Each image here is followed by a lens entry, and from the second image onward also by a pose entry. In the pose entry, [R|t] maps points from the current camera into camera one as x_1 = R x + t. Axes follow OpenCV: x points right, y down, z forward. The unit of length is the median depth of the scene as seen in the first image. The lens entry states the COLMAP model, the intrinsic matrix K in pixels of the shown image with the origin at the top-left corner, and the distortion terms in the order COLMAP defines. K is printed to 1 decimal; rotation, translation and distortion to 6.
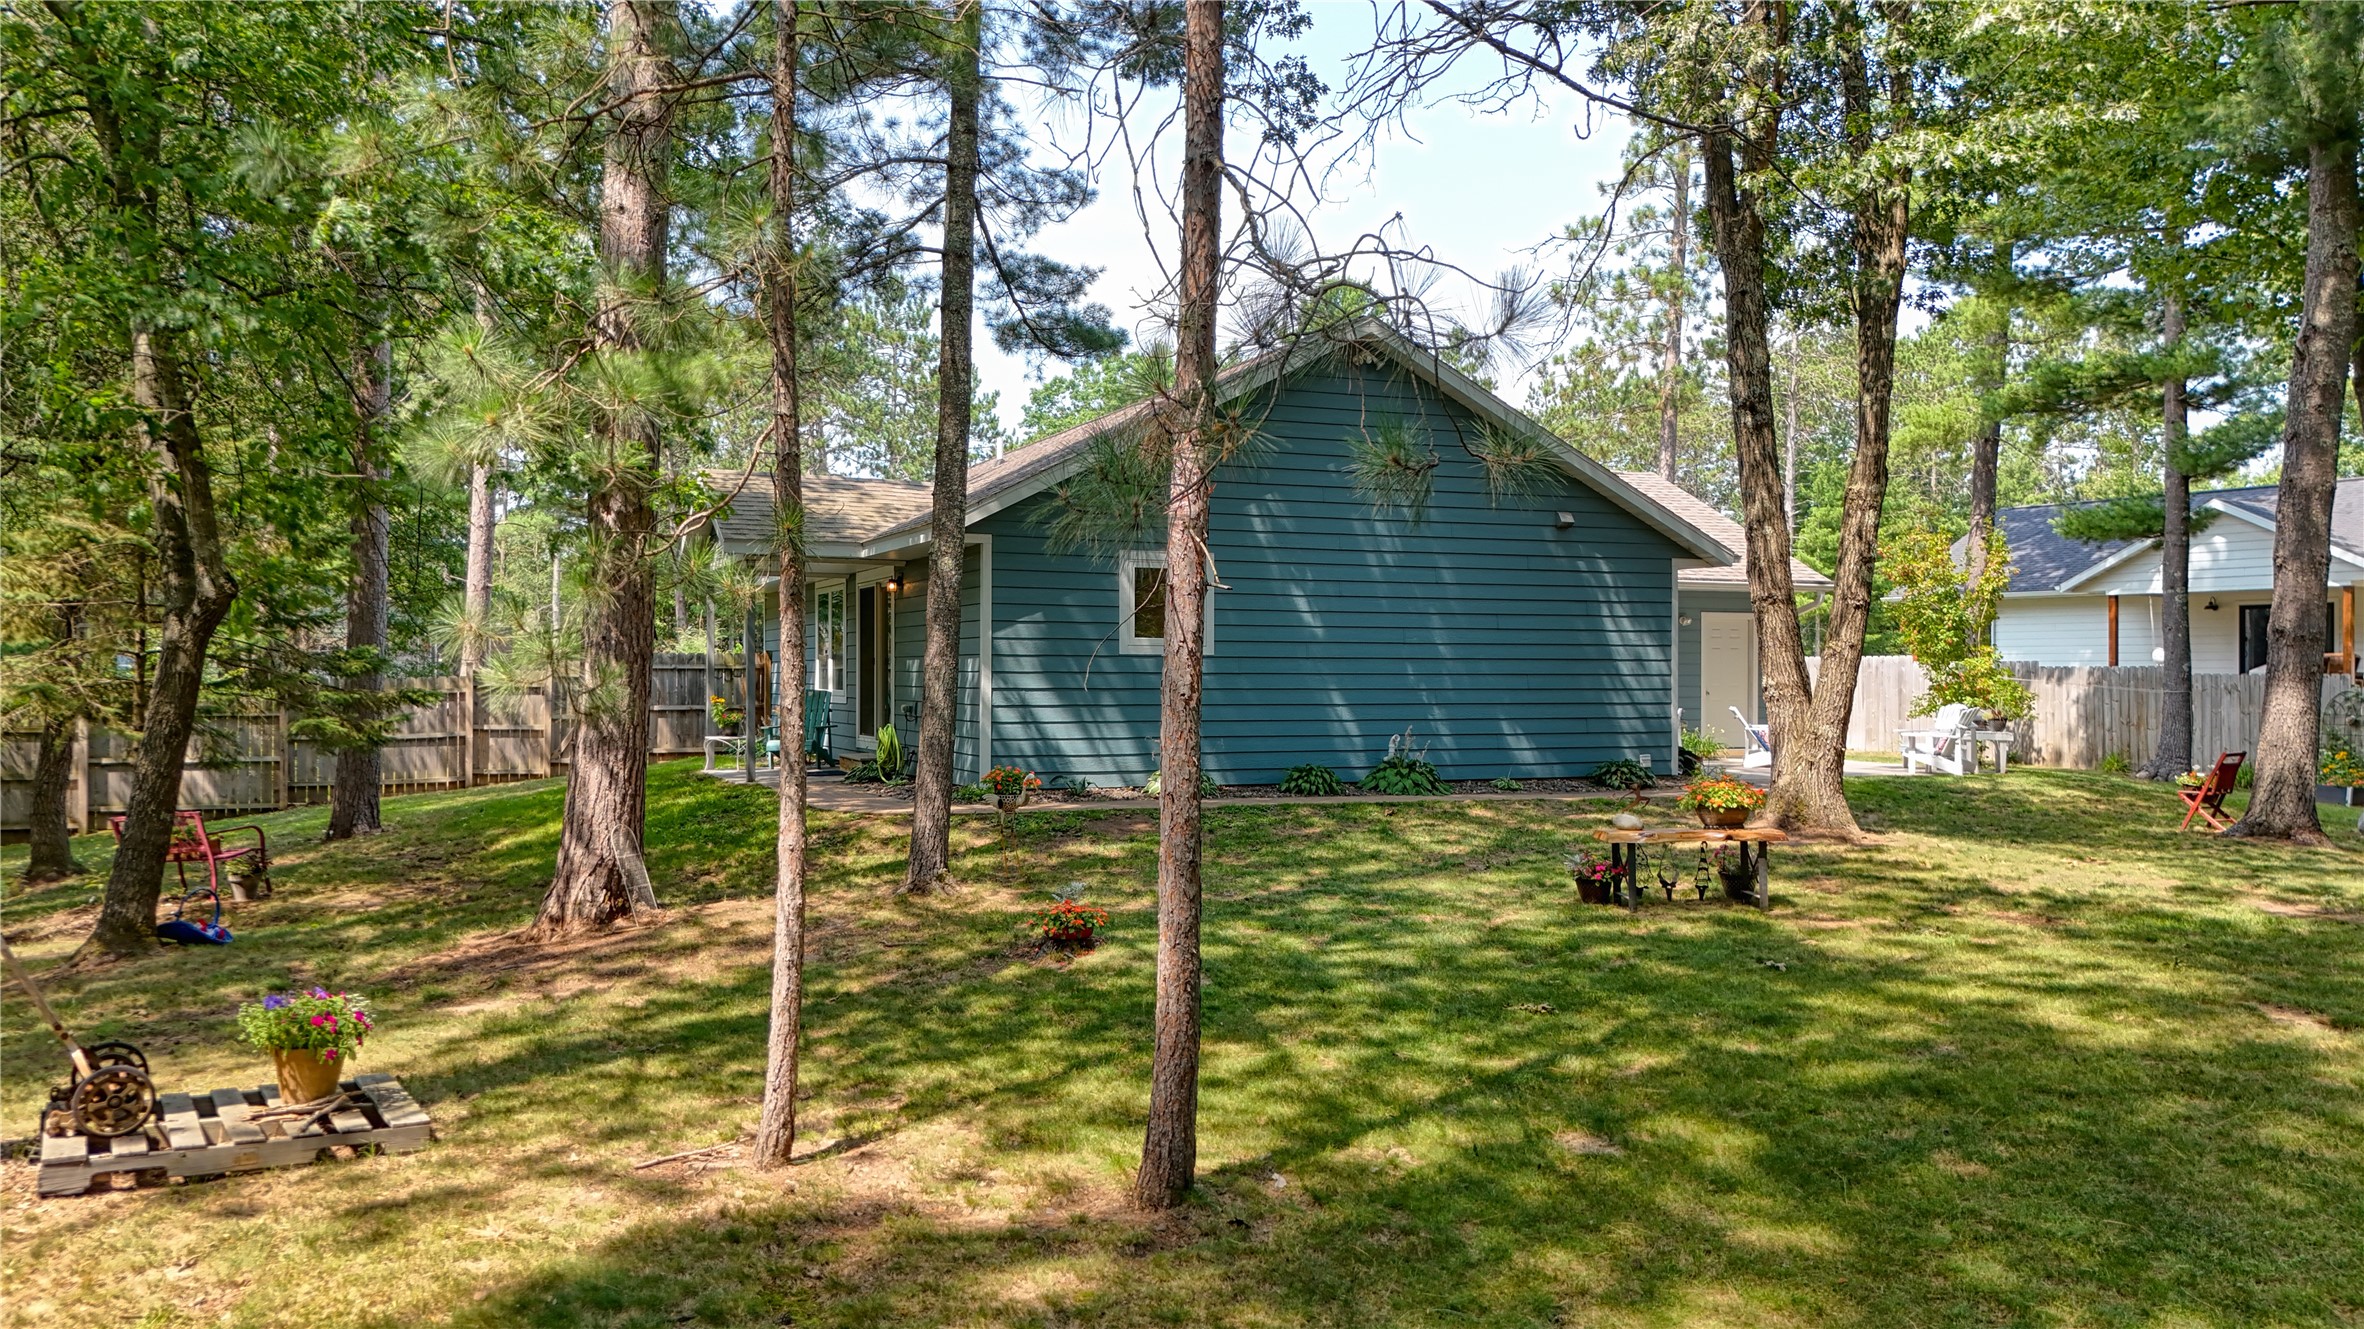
lens RADIAL K [[1739.7, 0, 1190.4], [0, 1739.7, 670.9], [0, 0, 1]] dist [0.076579, -0.079701]
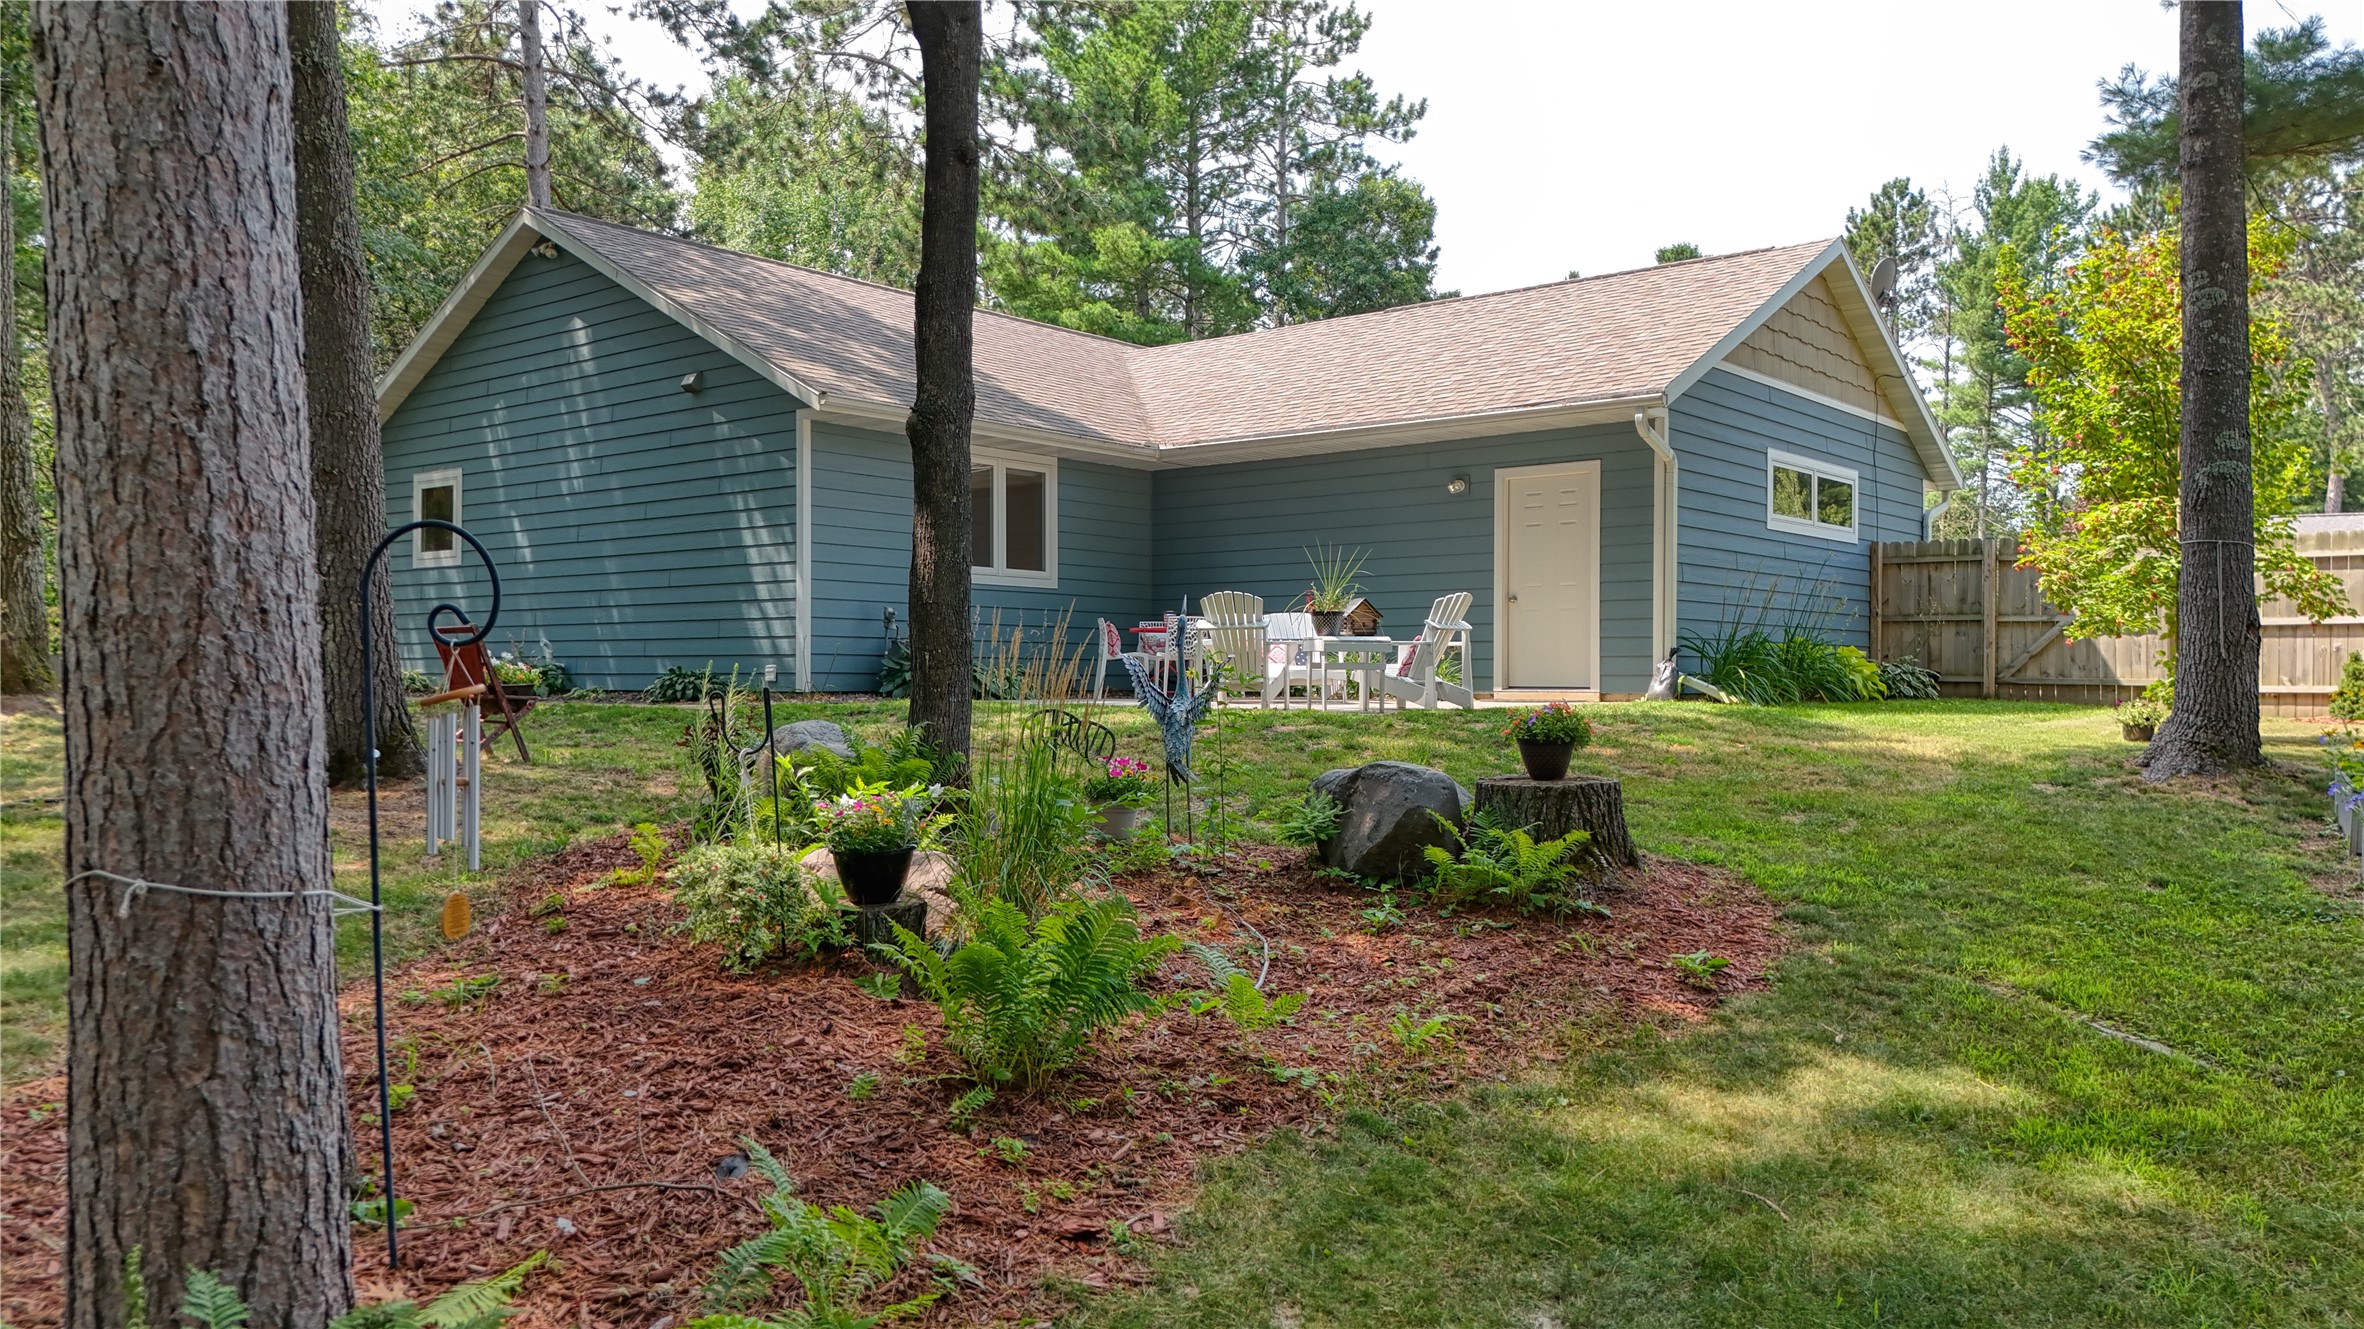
lens RADIAL K [[1739.7, 0, 1185.8], [0, 1739.7, 669.2], [0, 0, 1]] dist [0.076579, -0.079701]
pose [[0.473061, -0.004822, -0.881016, 1.102357], [-0.000189, 0.999984, -0.005575, 0.048442], [0.881030, 0.002804, 0.473053, 0.842970]]
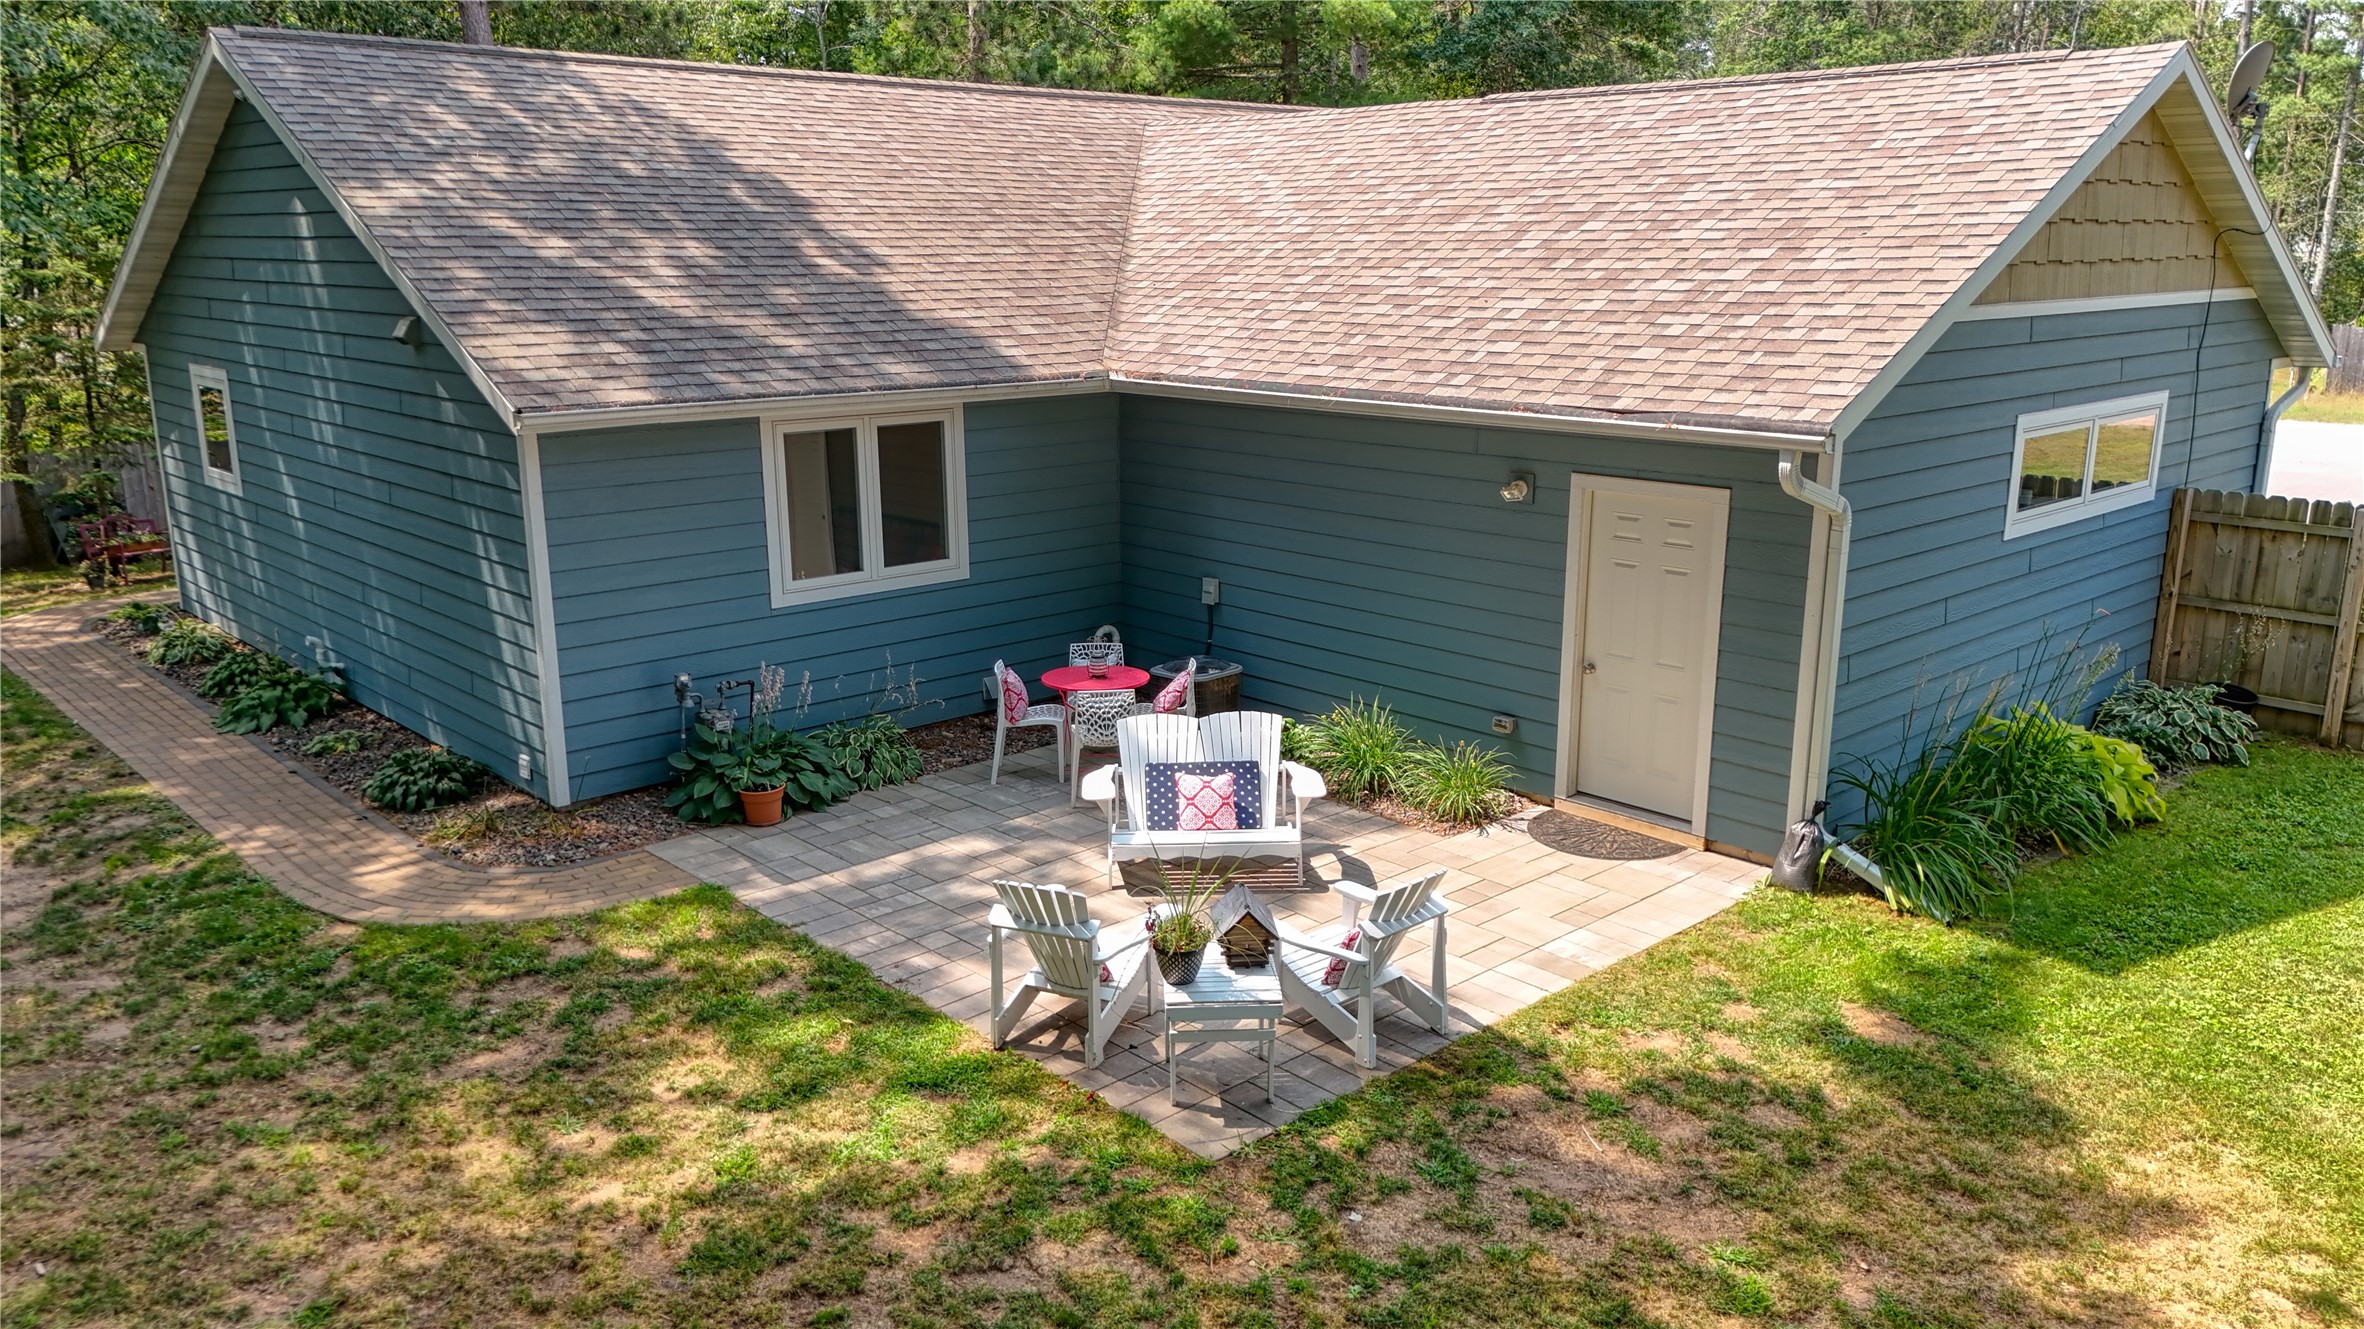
lens RADIAL K [[1739.7, 0, 1177.4], [0, 1739.7, 676.3], [0, 0, 1]] dist [0.076579, -0.079701]
pose [[0.355769, 0.223202, -0.907529, 0.896624], [0.003938, 0.970695, 0.240281, -0.128452], [0.934566, -0.089058, 0.344464, 1.066568]]
